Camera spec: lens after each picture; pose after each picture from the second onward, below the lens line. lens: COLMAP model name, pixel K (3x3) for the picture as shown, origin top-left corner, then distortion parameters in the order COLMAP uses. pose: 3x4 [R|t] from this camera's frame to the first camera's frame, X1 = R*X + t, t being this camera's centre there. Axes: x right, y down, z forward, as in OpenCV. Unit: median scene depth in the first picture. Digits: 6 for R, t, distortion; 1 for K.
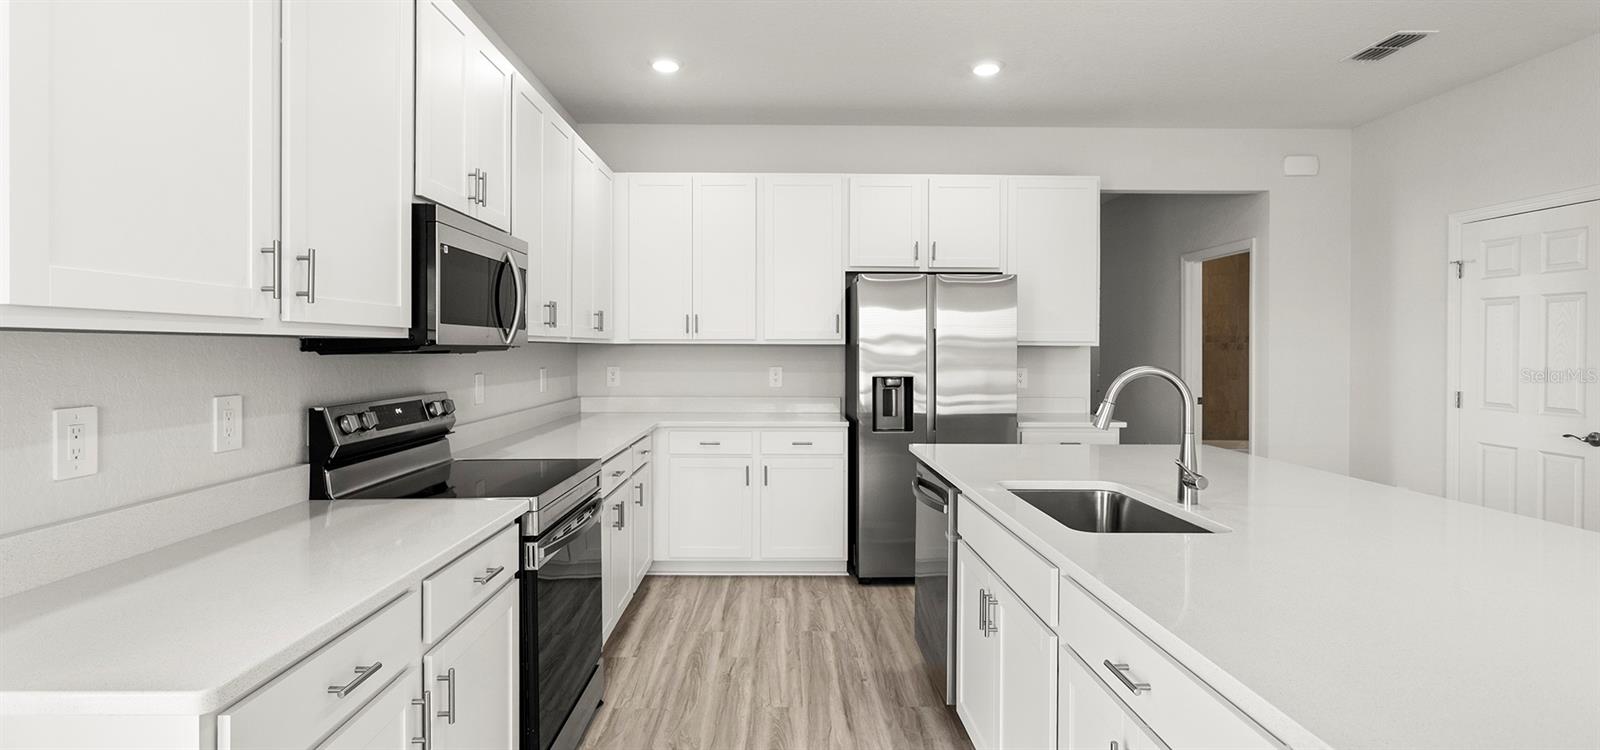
lens RADIAL K [[762.4, 0, 786.6], [0, 762.4, 340.7], [0, 0, 1]] dist [0.002423, 0.000740]
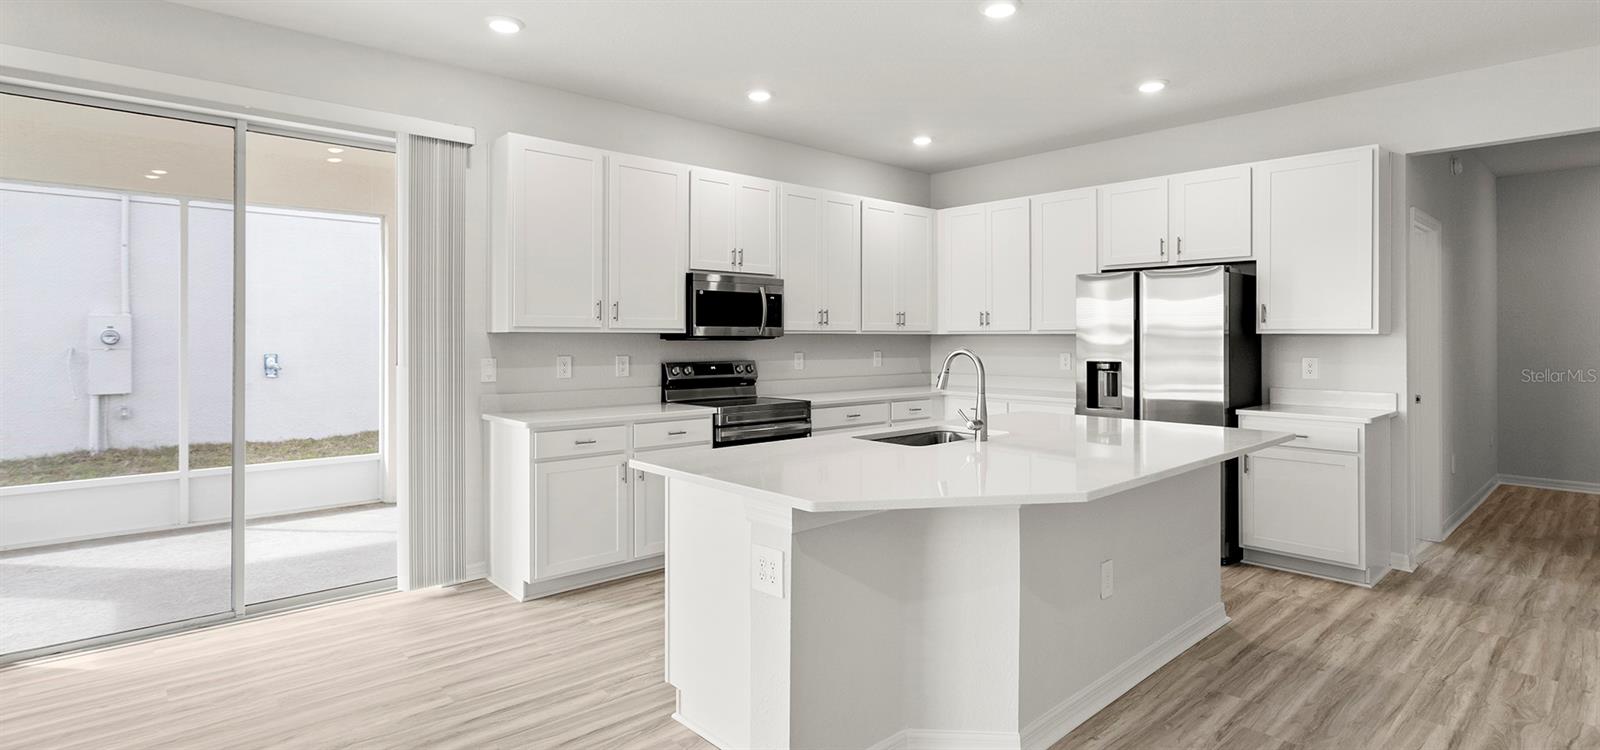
lens RADIAL K [[762.4, 0, 786.6], [0, 762.4, 340.7], [0, 0, 1]] dist [0.002423, 0.000740]
pose [[0.655096, 0.000156, -0.755546, 0.664867], [0.008858, 0.999930, 0.007887, 0.002006], [0.755494, -0.011859, 0.655048, -0.117699]]
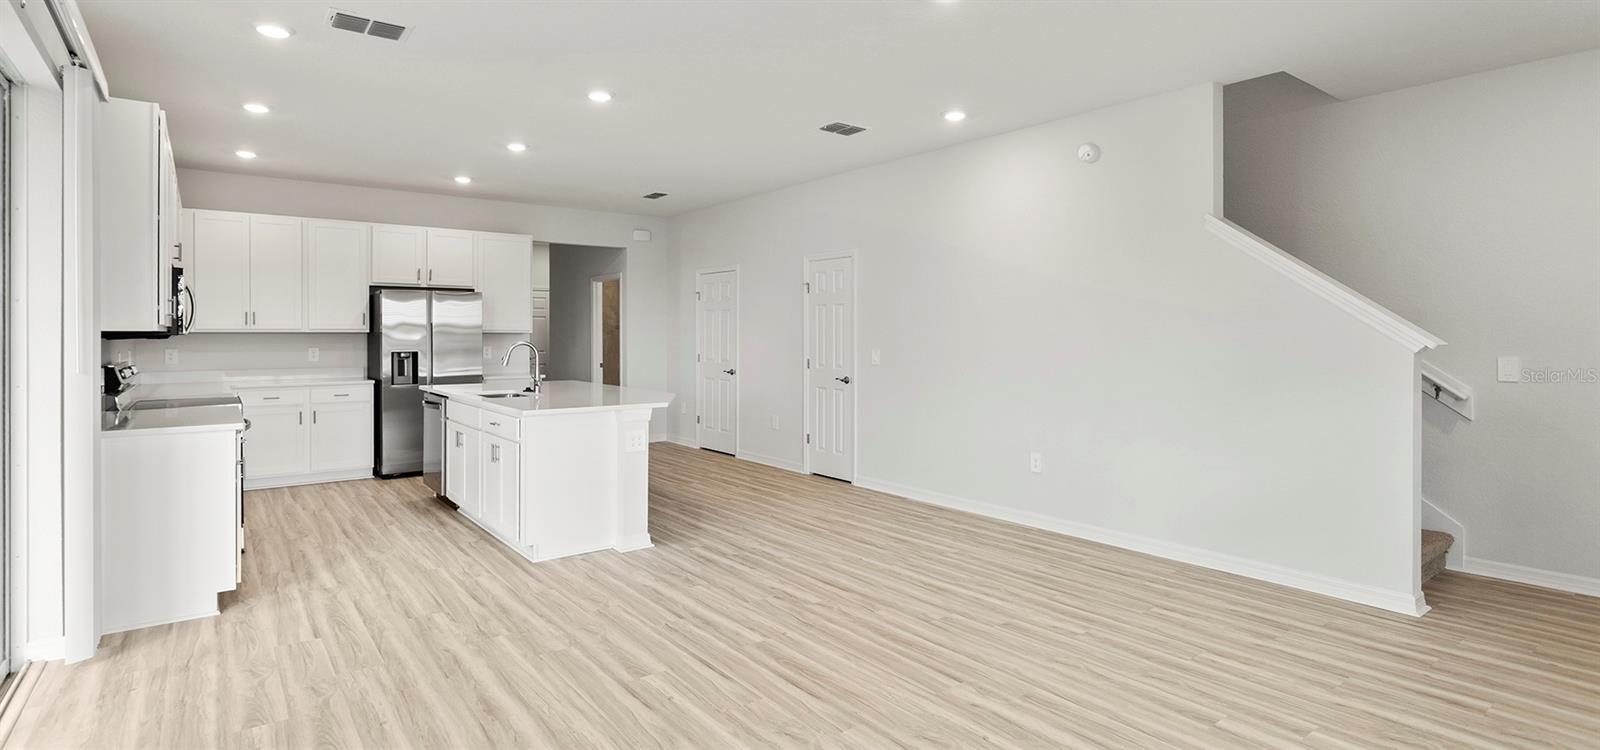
lens RADIAL K [[762.4, 0, 786.6], [0, 762.4, 340.7], [0, 0, 1]] dist [0.002423, 0.000740]
pose [[0.803825, -0.010601, 0.594771, -0.173919], [-0.001492, 0.999802, 0.019837, -0.010352], [-0.594864, -0.016833, 0.803650, -0.798230]]
